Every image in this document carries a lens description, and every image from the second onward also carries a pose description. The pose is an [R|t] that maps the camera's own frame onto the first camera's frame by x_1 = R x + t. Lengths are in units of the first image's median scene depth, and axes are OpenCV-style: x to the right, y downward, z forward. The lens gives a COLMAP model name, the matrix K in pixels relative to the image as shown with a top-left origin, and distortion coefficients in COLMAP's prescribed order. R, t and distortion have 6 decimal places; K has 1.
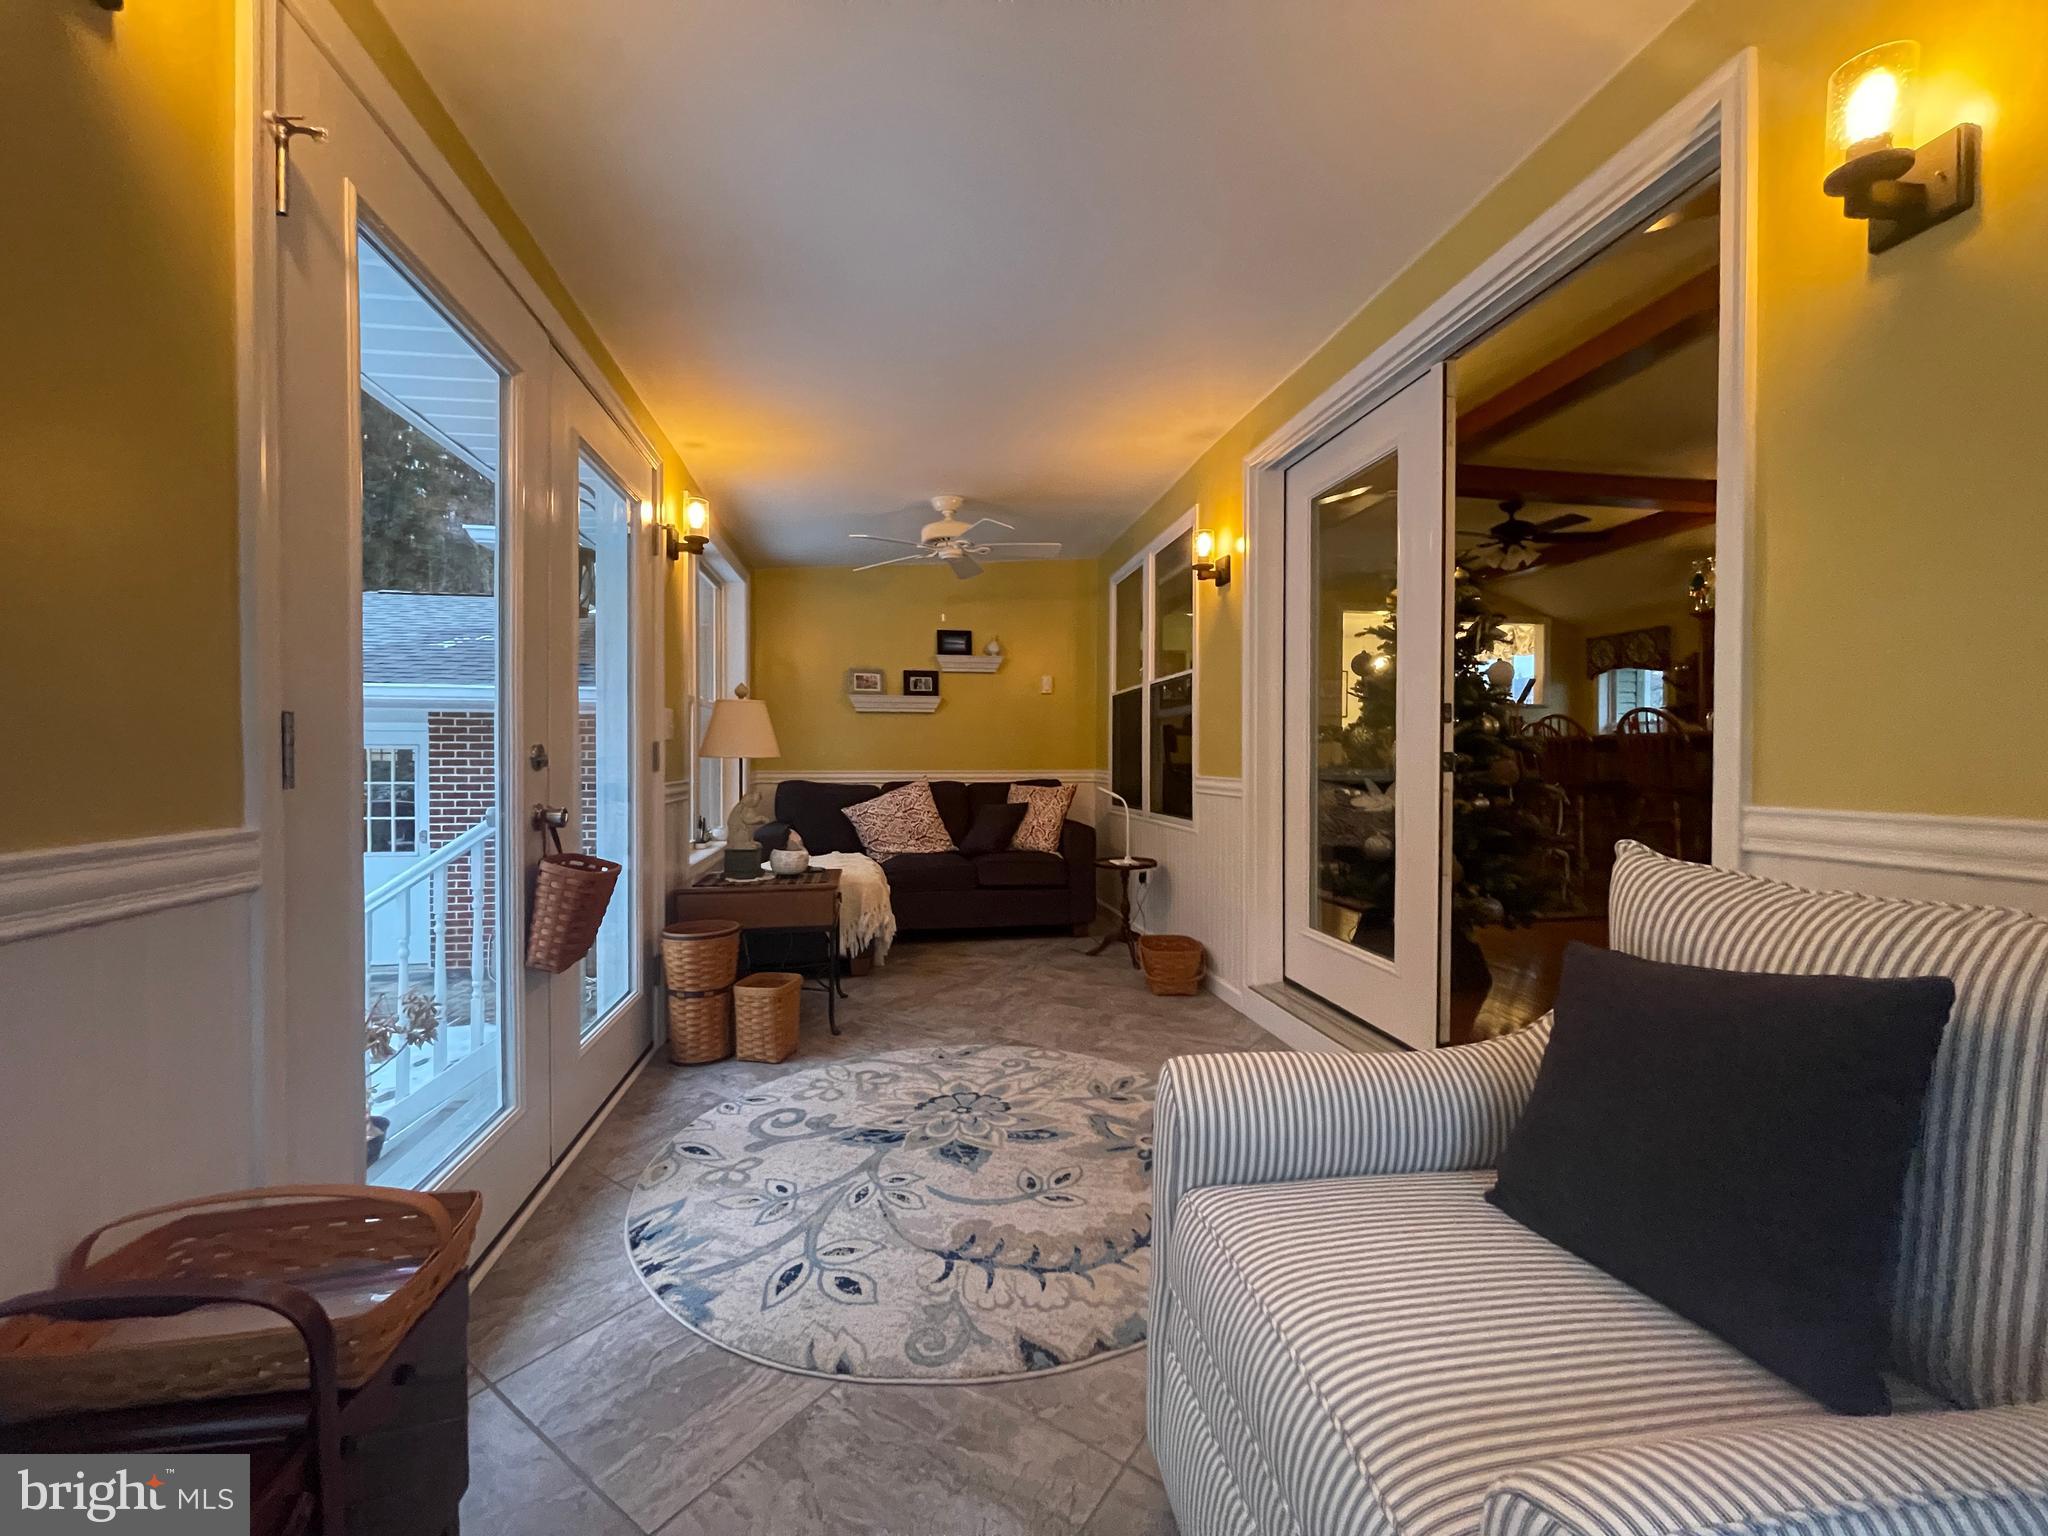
lens RADIAL K [[829.6, 0, 1021.4], [0, 829.6, 773.3], [0, 0, 1]] dist [-0.008036, 0.000344]
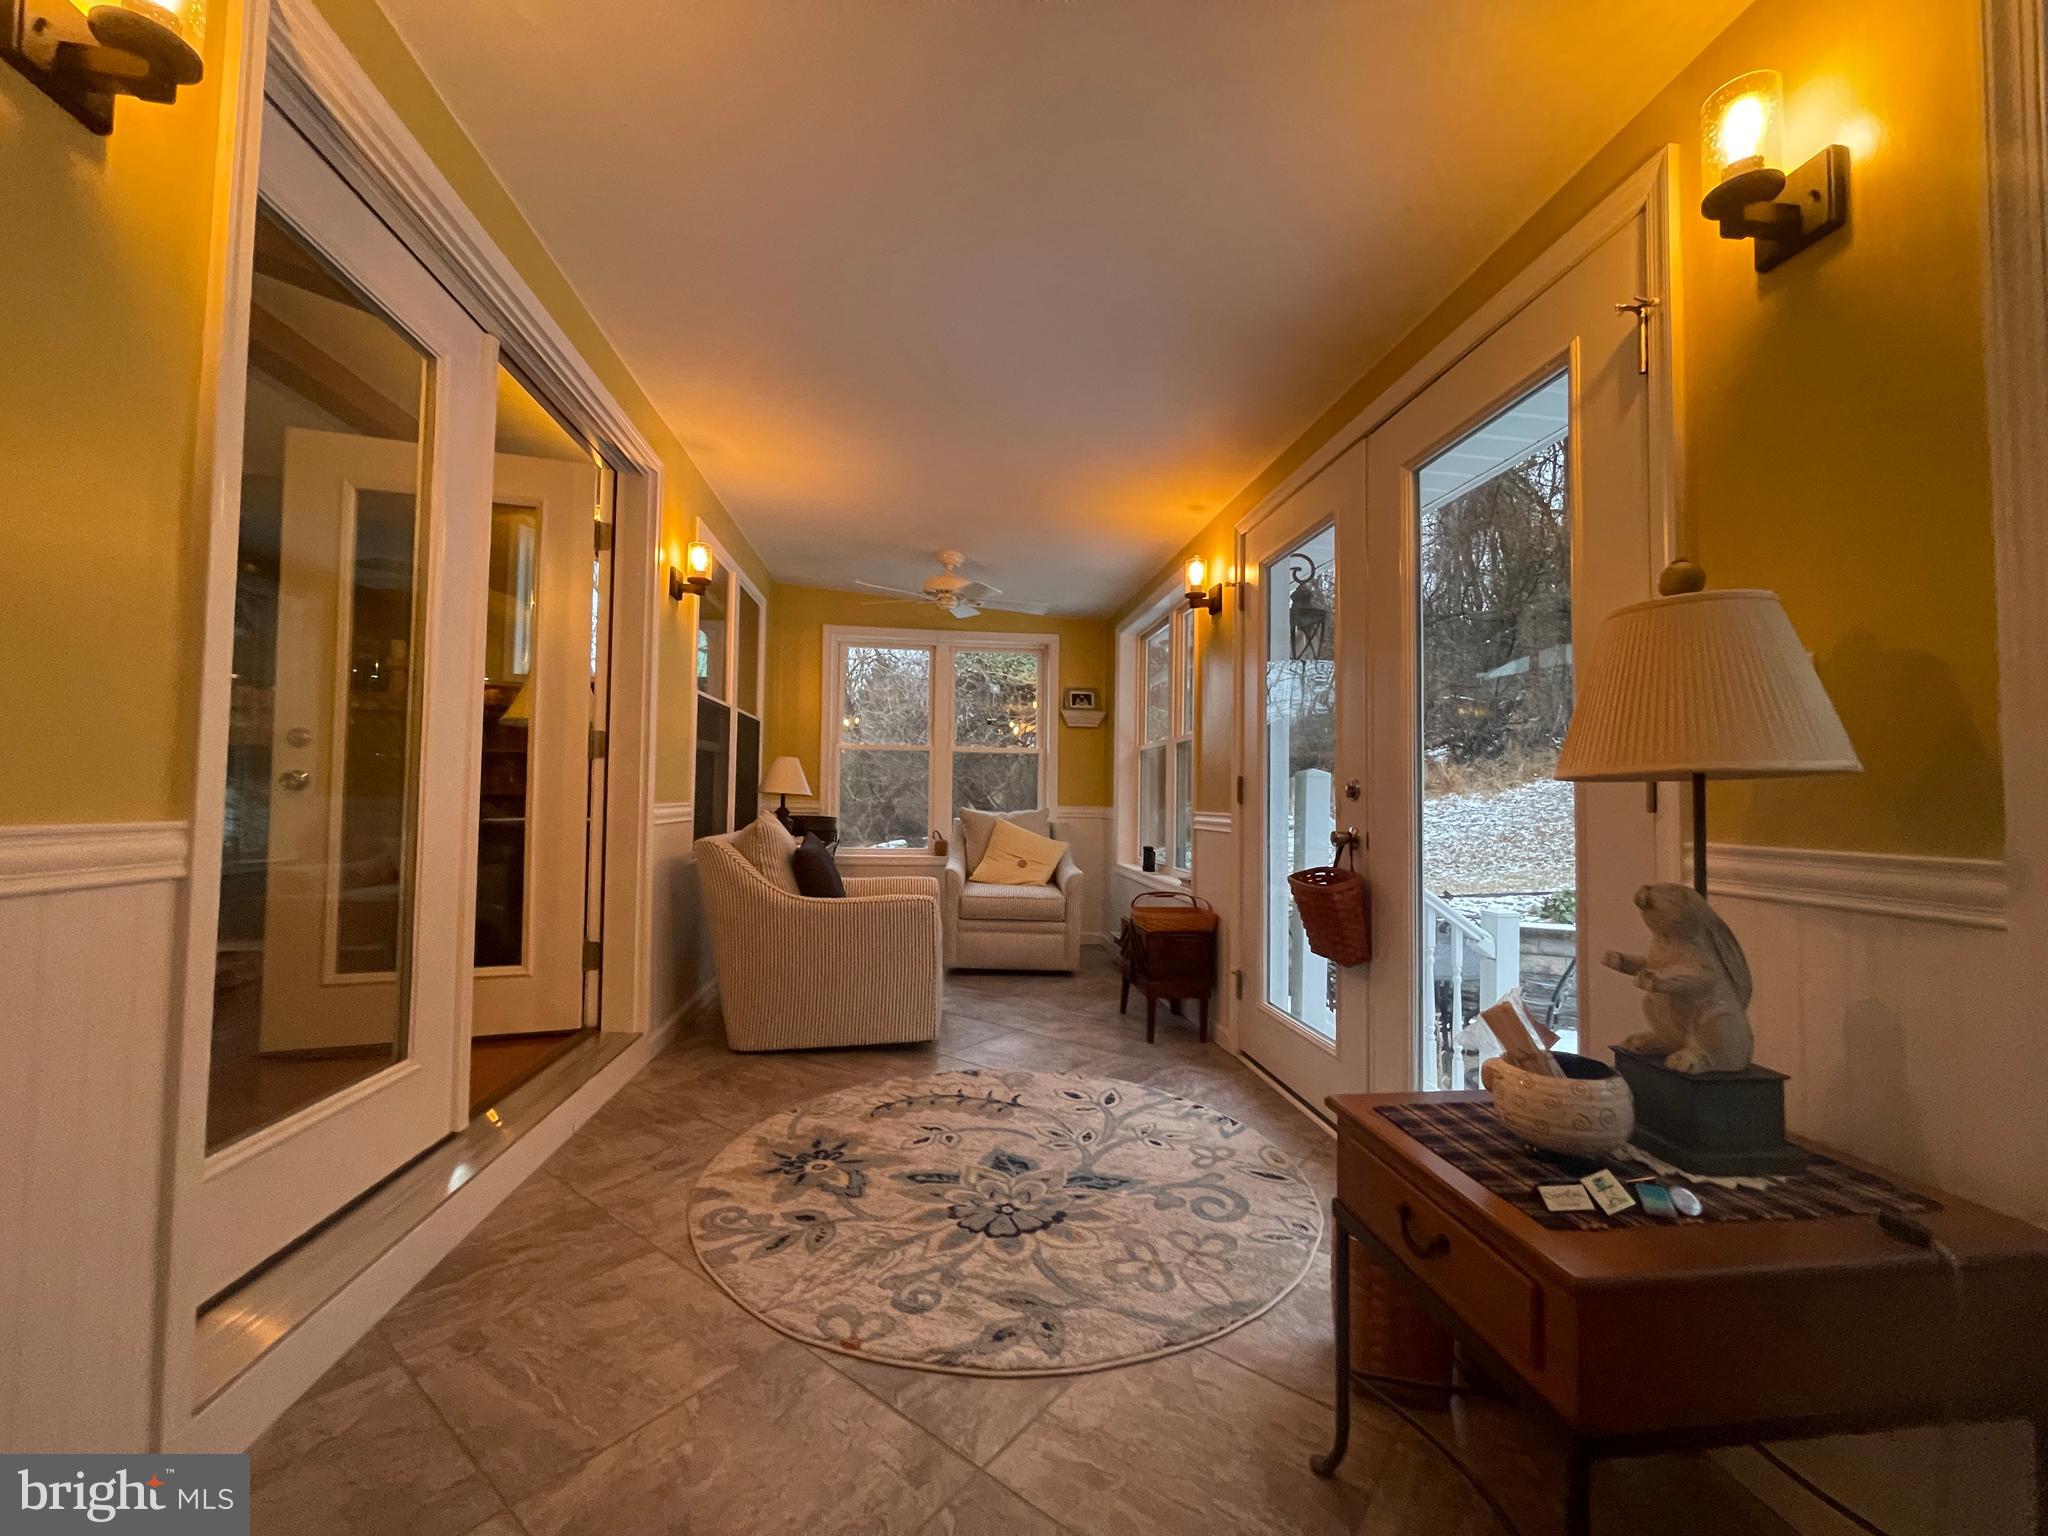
lens RADIAL K [[829.6, 0, 1023.7], [0, 829.6, 764.5], [0, 0, 1]] dist [-0.008036, 0.000344]
pose [[-0.998707, -0.014485, 0.048733, -0.131427], [-0.015649, 0.999600, -0.023576, -0.018765], [-0.048372, -0.024308, -0.998534, 1.982389]]
